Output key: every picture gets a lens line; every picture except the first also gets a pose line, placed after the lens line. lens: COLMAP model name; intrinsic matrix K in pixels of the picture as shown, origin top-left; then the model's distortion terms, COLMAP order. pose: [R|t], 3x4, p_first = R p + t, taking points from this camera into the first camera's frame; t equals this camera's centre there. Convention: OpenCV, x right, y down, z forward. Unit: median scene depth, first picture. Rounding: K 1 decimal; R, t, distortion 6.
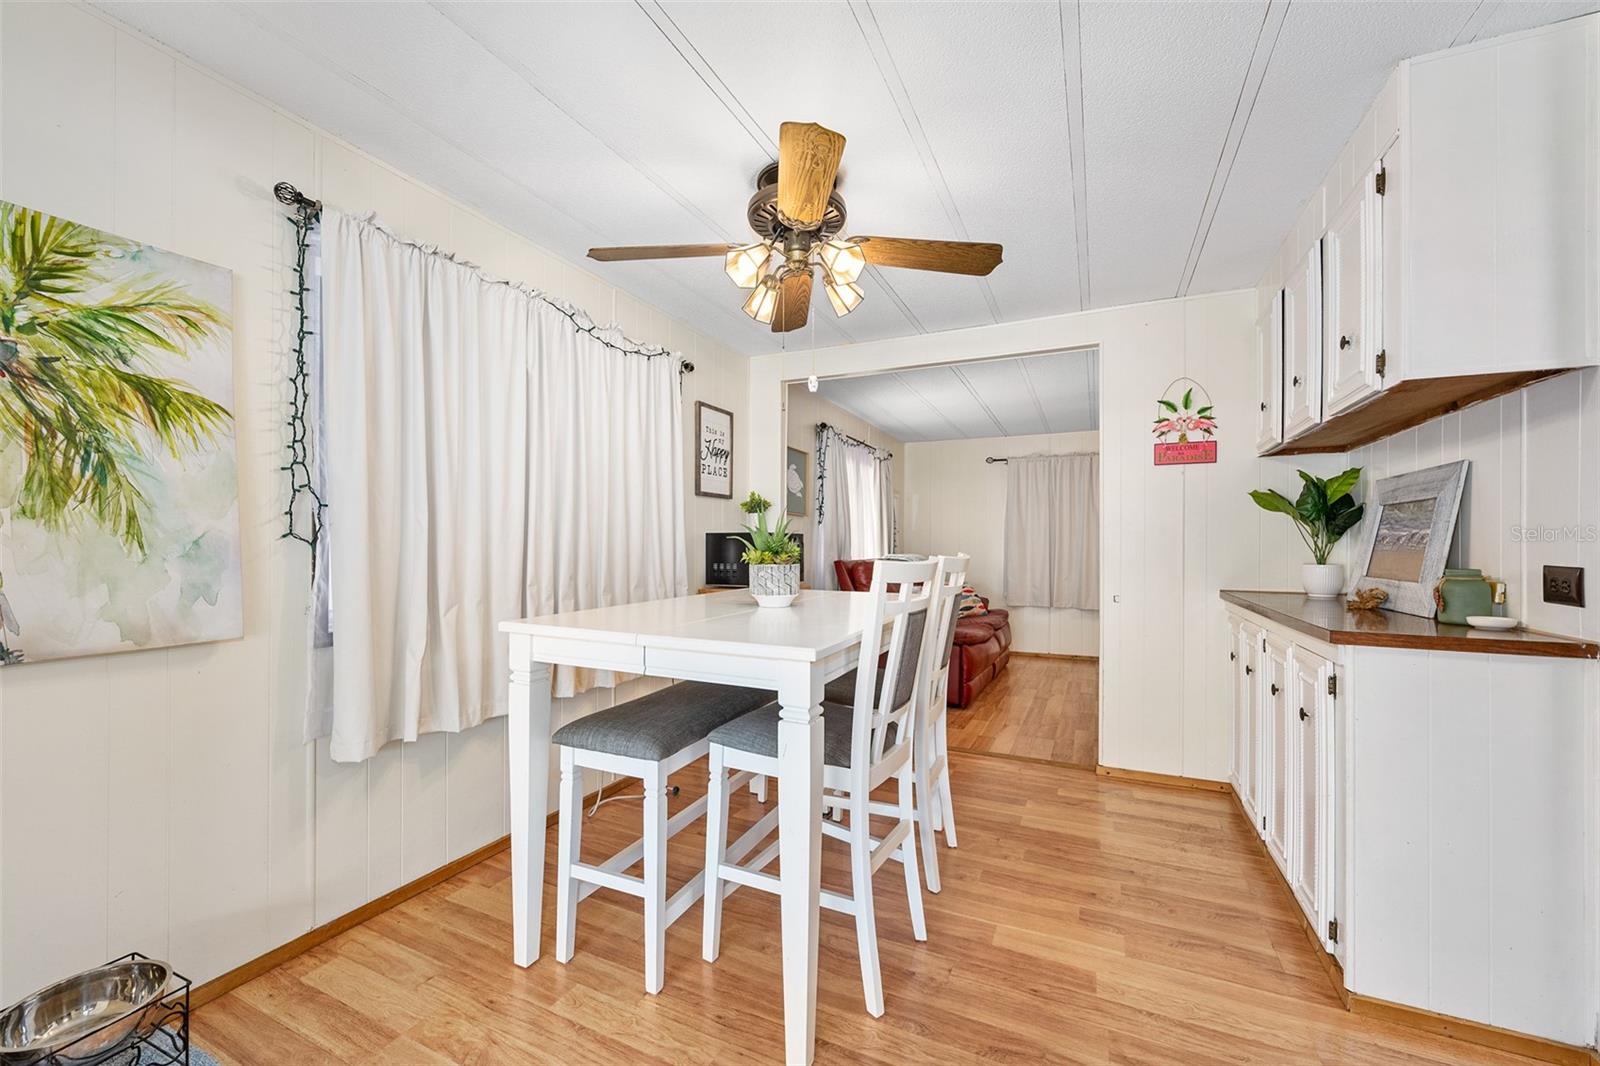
lens RADIAL K [[634.9, 0, 799.6], [0, 634.9, 542.2], [0, 0, 1]] dist [-0.000858, 0.000007]
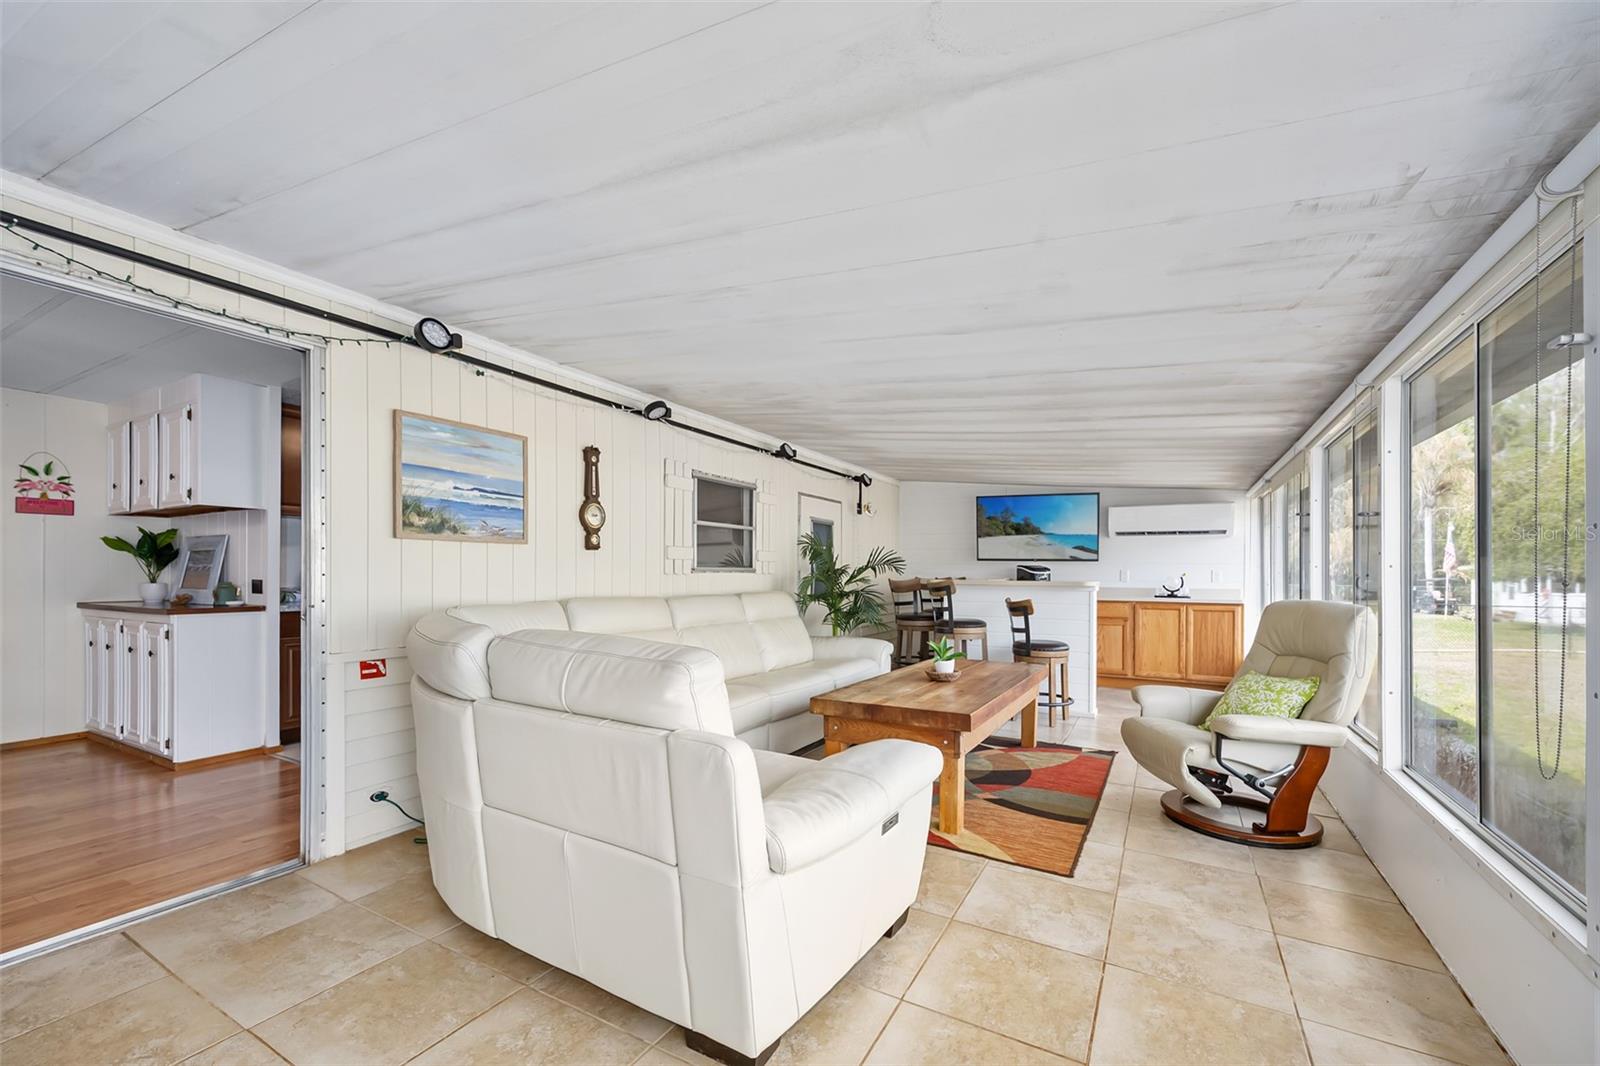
lens RADIAL K [[636.5, 0, 798.9], [0, 636.5, 569.3], [0, 0, 1]] dist [-0.000521, -0.000069]
pose [[0.063266, -0.001437, 0.997996, -0.777333], [-0.002936, 0.999994, 0.001626, -0.010412], [-0.997992, -0.003033, 0.063261, -0.843383]]
